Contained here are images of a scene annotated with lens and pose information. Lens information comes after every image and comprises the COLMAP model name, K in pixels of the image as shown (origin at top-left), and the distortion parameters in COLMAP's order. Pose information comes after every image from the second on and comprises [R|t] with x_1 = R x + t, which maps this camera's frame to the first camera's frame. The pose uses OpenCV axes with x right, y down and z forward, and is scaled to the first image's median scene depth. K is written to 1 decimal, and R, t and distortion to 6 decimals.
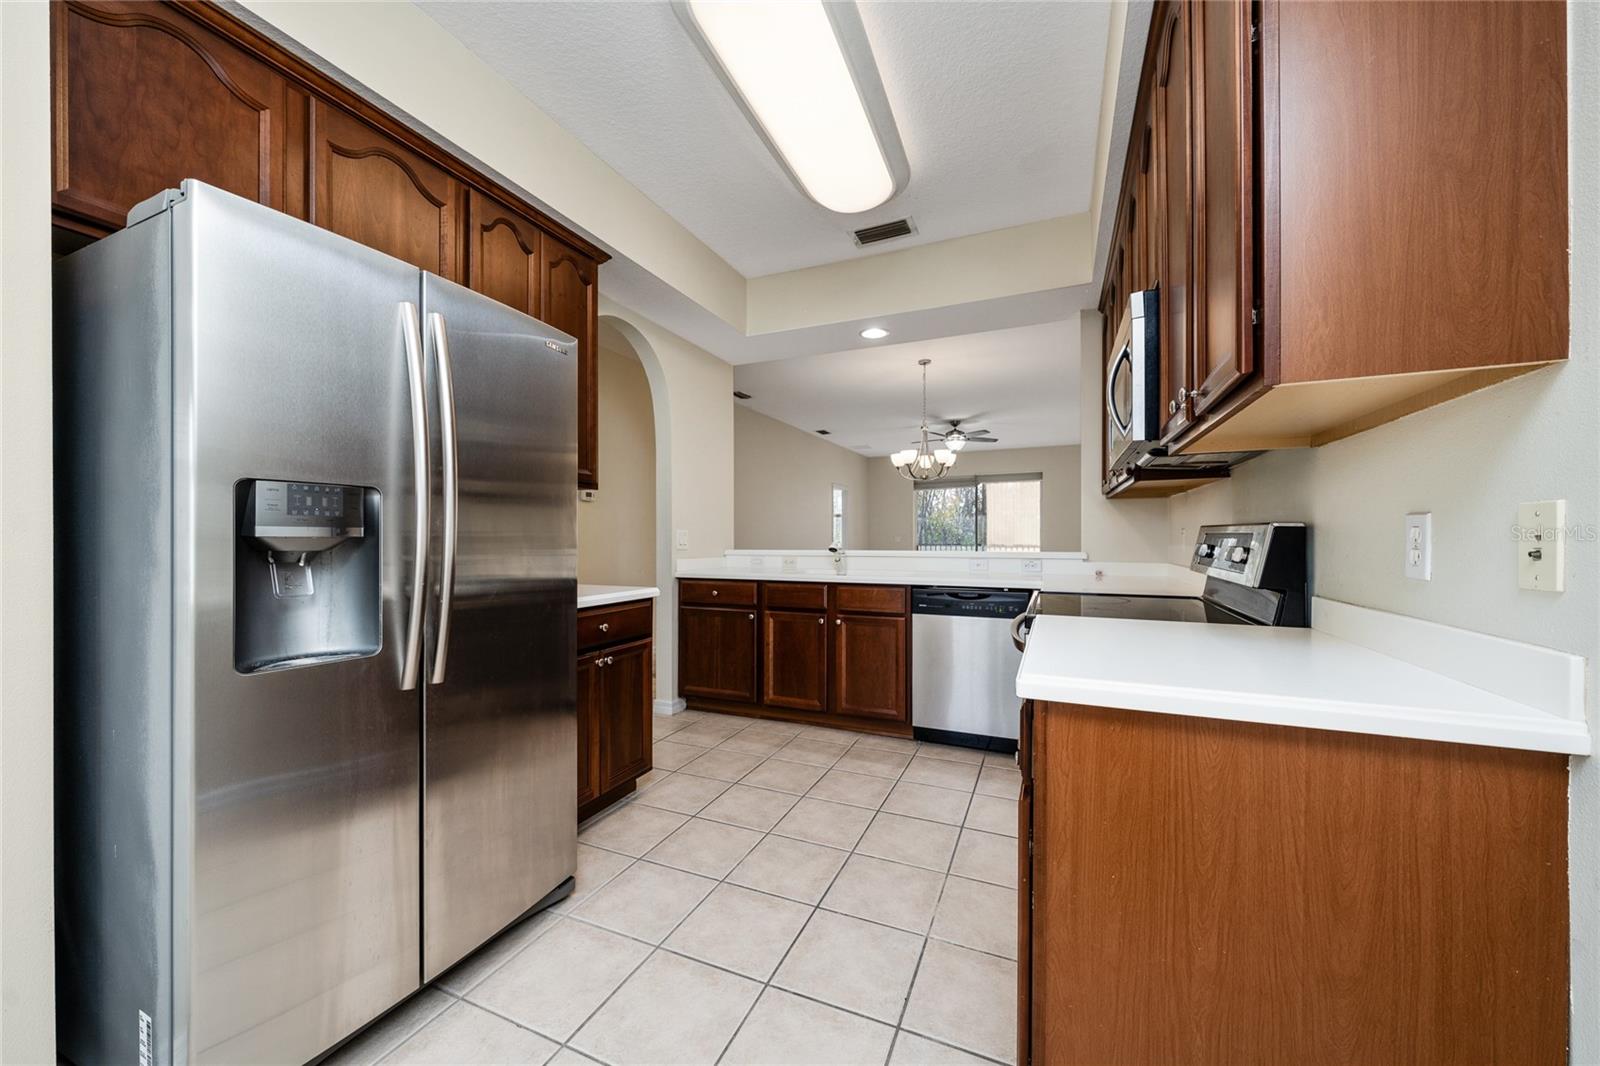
lens RADIAL K [[596.5, 0, 797.8], [0, 596.5, 542.3], [0, 0, 1]] dist [0.002592, 0.000144]
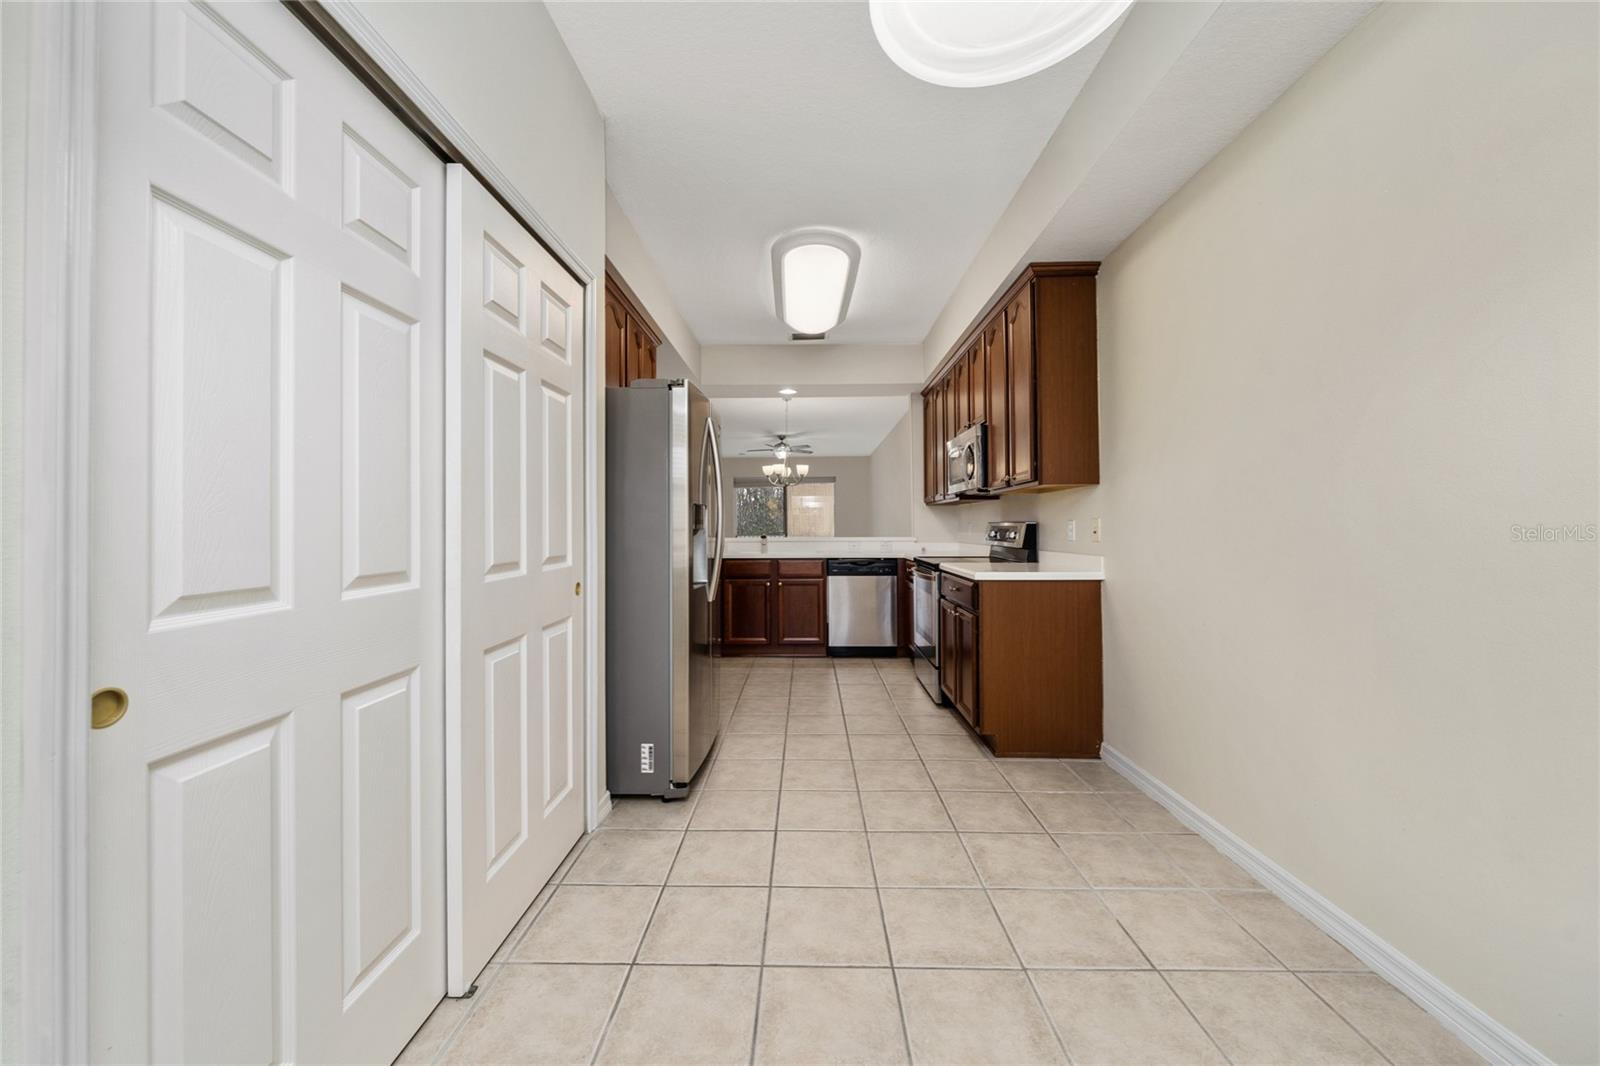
lens RADIAL K [[596.5, 0, 795.2], [0, 596.5, 525.5], [0, 0, 1]] dist [0.002592, 0.000144]
pose [[0.923948, -0.003272, 0.382503, -0.474907], [0.007961, 0.999911, -0.010677, 0.000130], [-0.382435, 0.012910, 0.923892, -0.425857]]
